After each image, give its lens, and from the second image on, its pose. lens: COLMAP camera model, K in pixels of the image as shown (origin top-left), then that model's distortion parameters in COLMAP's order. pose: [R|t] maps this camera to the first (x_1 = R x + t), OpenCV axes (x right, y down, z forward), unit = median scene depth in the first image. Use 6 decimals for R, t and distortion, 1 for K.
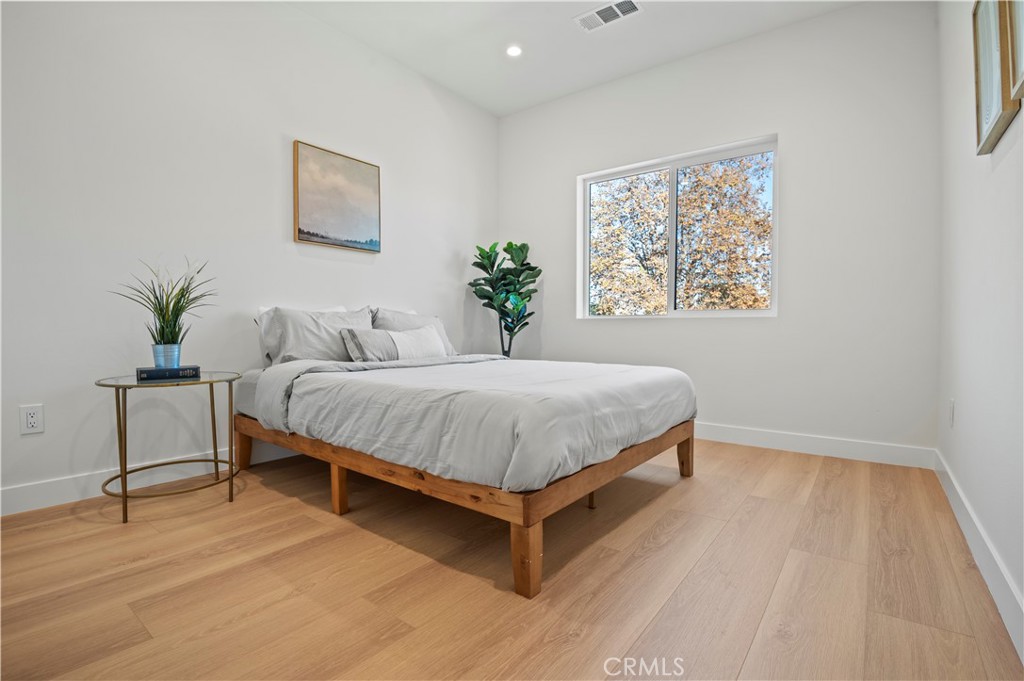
lens RADIAL K [[489.2, 0, 512.0], [0, 489.2, 340.5], [0, 0, 1]] dist [0.000148, -0.000003]
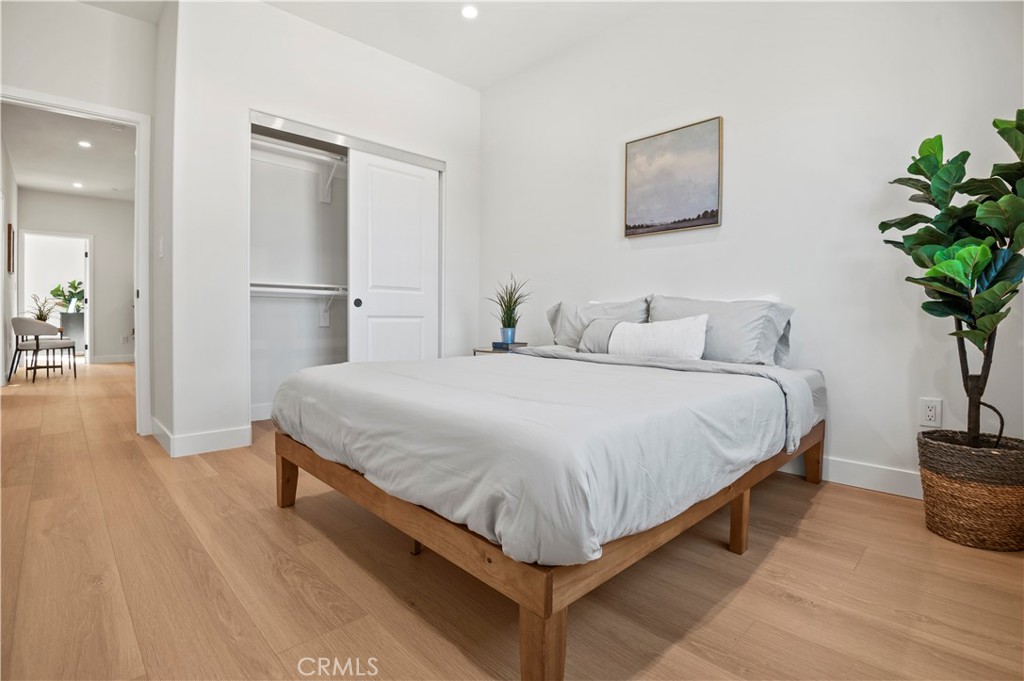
lens RADIAL K [[481.8, 0, 512.0], [0, 481.8, 340.5], [0, 0, 1]] dist [-0.050343, 0.000386]
pose [[-0.147354, 0.038020, -0.988353, 0.648777], [-0.039297, 0.998247, 0.044260, -0.016670], [0.988303, 0.045361, -0.145602, 0.942304]]
